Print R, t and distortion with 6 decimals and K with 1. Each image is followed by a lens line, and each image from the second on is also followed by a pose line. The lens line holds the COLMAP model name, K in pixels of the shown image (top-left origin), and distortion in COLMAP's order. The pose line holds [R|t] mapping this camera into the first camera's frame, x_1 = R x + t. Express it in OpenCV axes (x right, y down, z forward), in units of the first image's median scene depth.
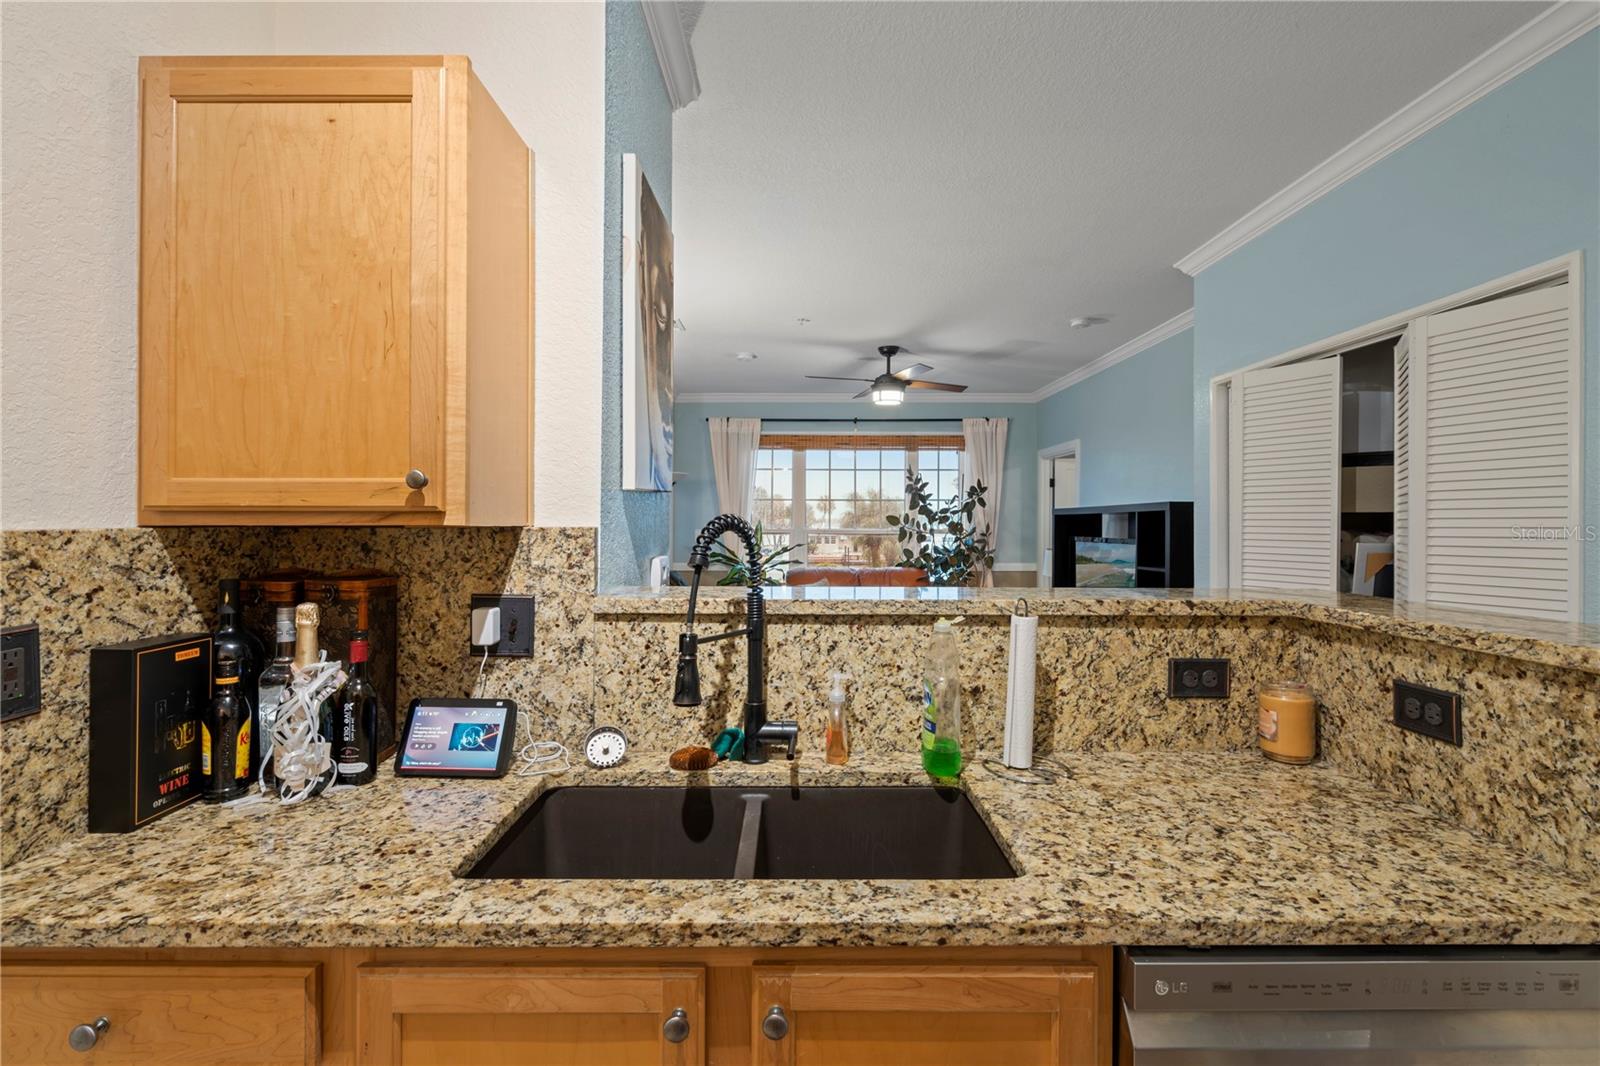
lens RADIAL K [[725.7, 0, 800.5], [0, 725.7, 521.8], [0, 0, 1]] dist [-0.008008, 0.004315]
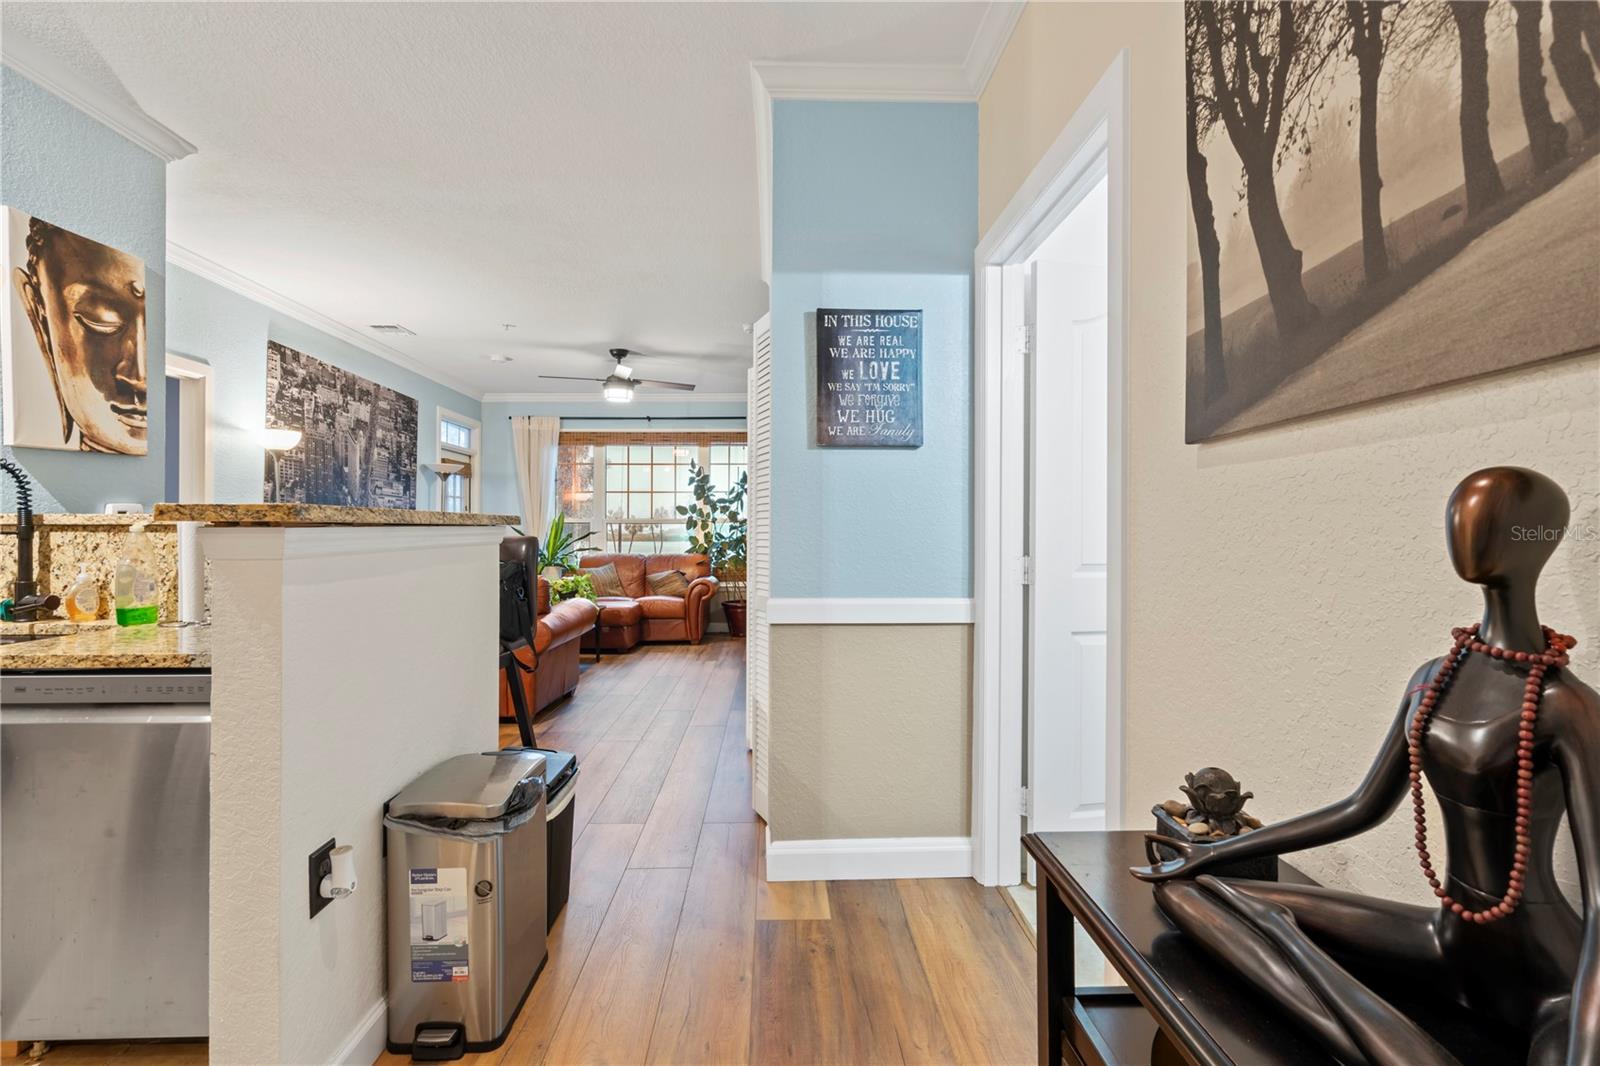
lens RADIAL K [[725.7, 0, 783.8], [0, 725.7, 527.2], [0, 0, 1]] dist [-0.008008, 0.004315]
pose [[0.999844, -0.003661, 0.017262, 1.450400], [0.003691, 0.999992, -0.001699, 0.143820], [-0.017256, 0.001762, 0.999850, -0.497949]]
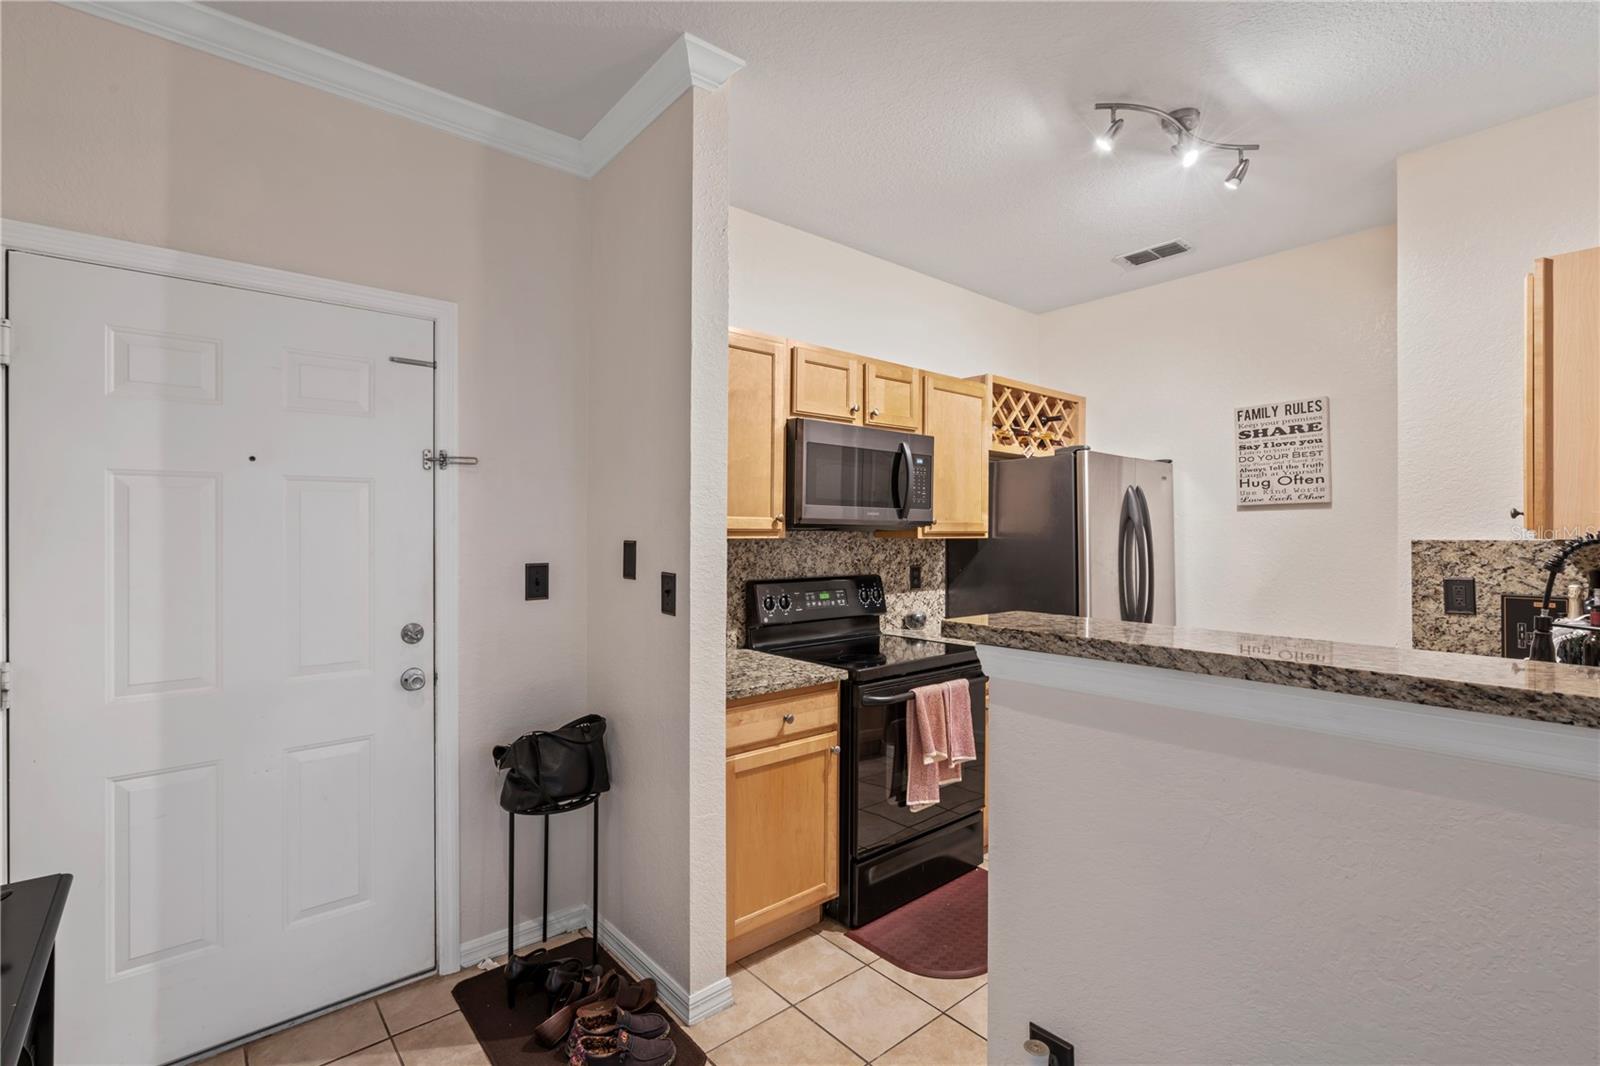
lens RADIAL K [[725.7, 0, 792.6], [0, 725.7, 528.1], [0, 0, 1]] dist [-0.008008, 0.004315]
pose [[-0.768484, -0.007388, -0.639827, 1.609293], [-0.005171, 0.999972, -0.005336, -0.002802], [0.639848, -0.000792, -0.768501, 0.984825]]
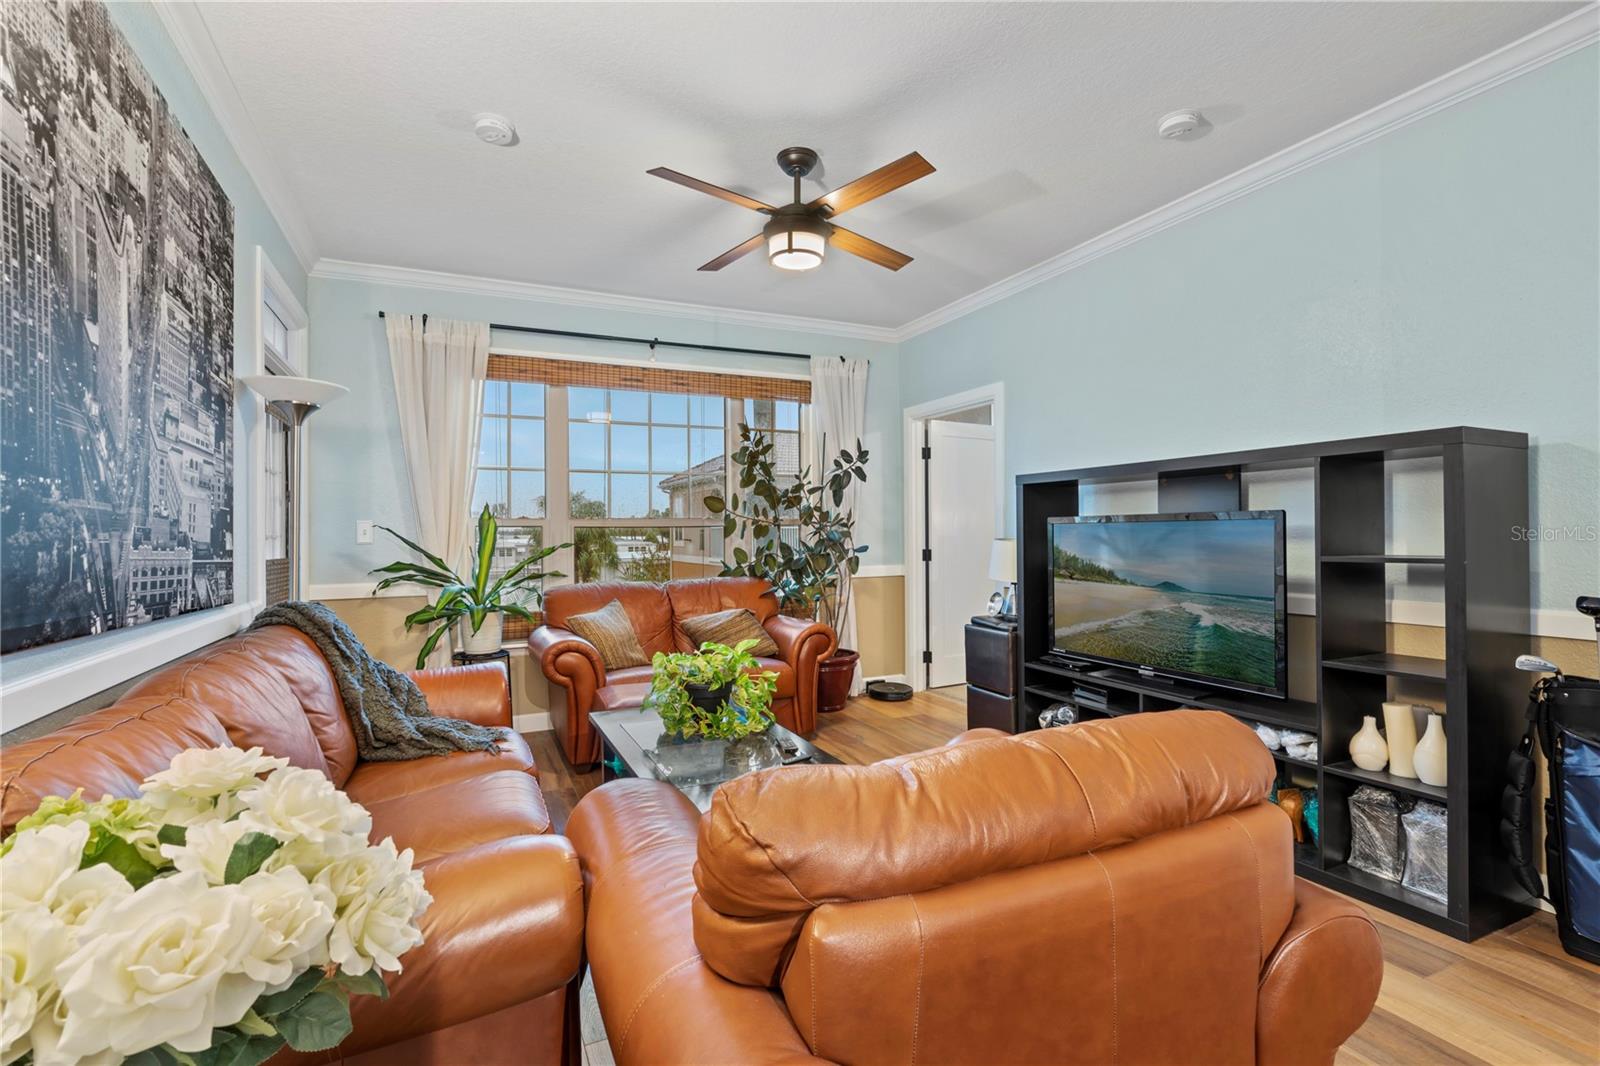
lens RADIAL K [[725.7, 0, 795.7], [0, 725.7, 535.4], [0, 0, 1]] dist [-0.008008, 0.004315]
pose [[0.909426, -0.014068, 0.415628, -0.413590], [0.011813, 0.999898, 0.007998, 0.118232], [-0.415698, -0.002364, 0.909499, 2.144945]]
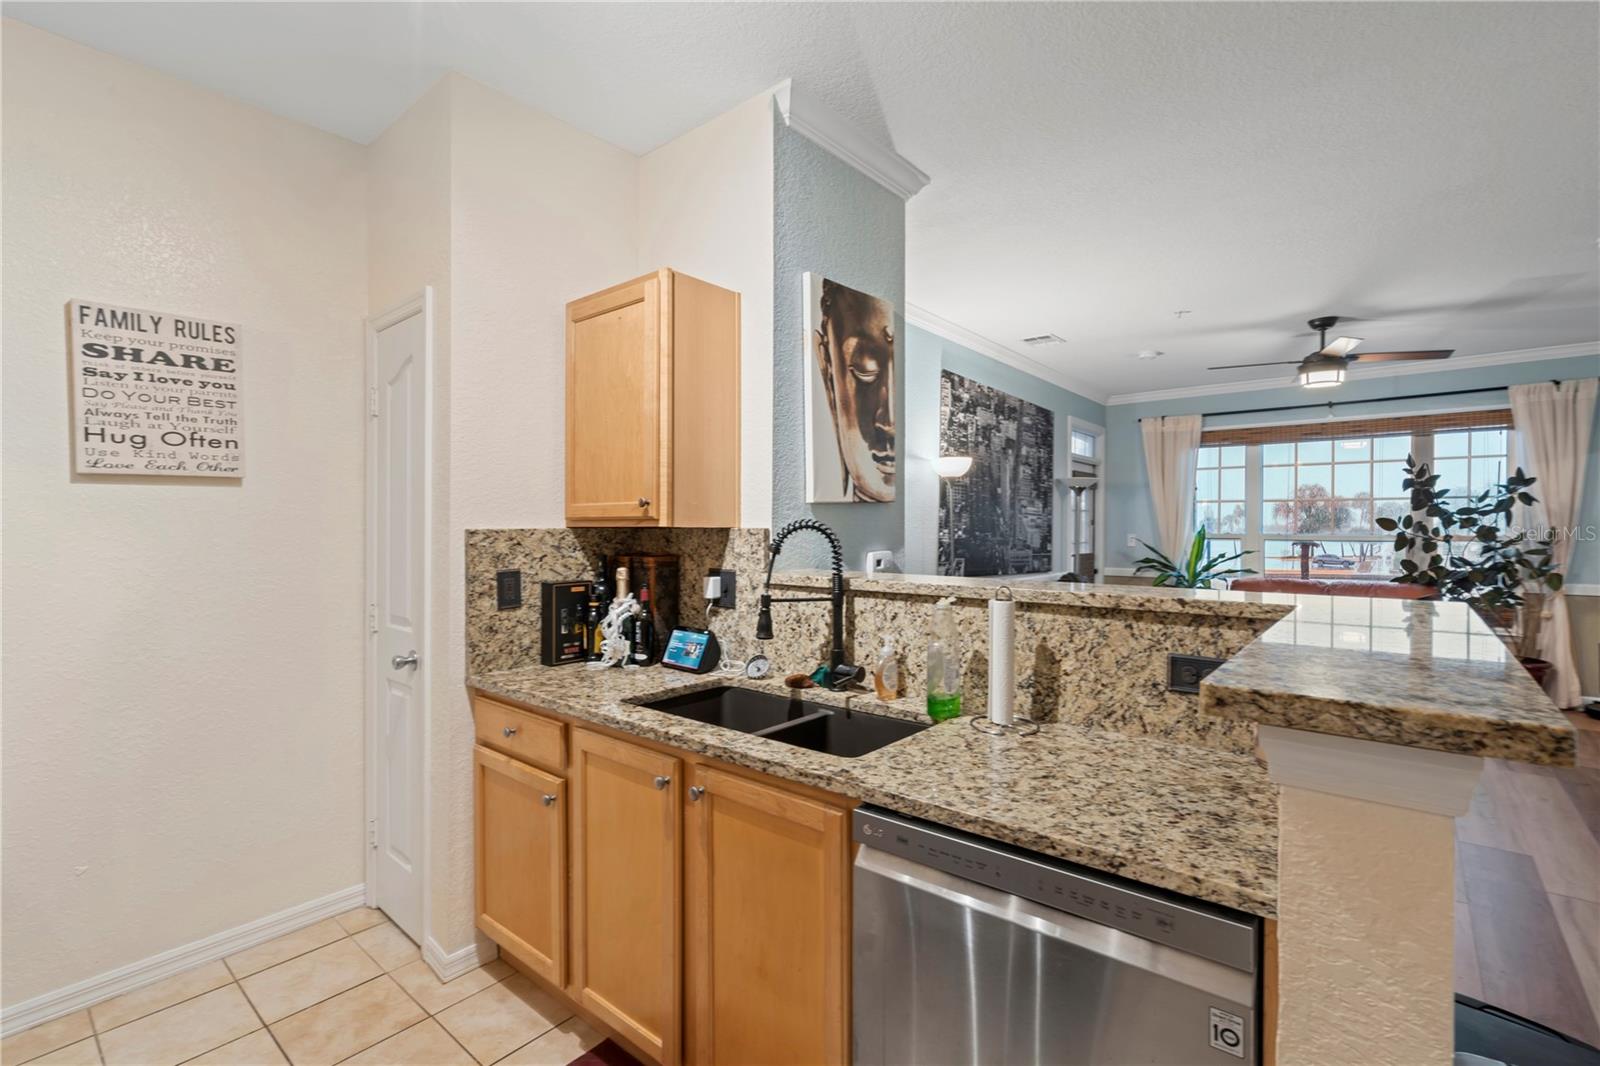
lens RADIAL K [[725.7, 0, 805.4], [0, 725.7, 529.0], [0, 0, 1]] dist [-0.008008, 0.004315]
pose [[0.768752, 0.000197, -0.639547, 0.803057], [0.001402, 0.999997, 0.001993, 0.006594], [0.639545, -0.002429, 0.768750, -0.145957]]
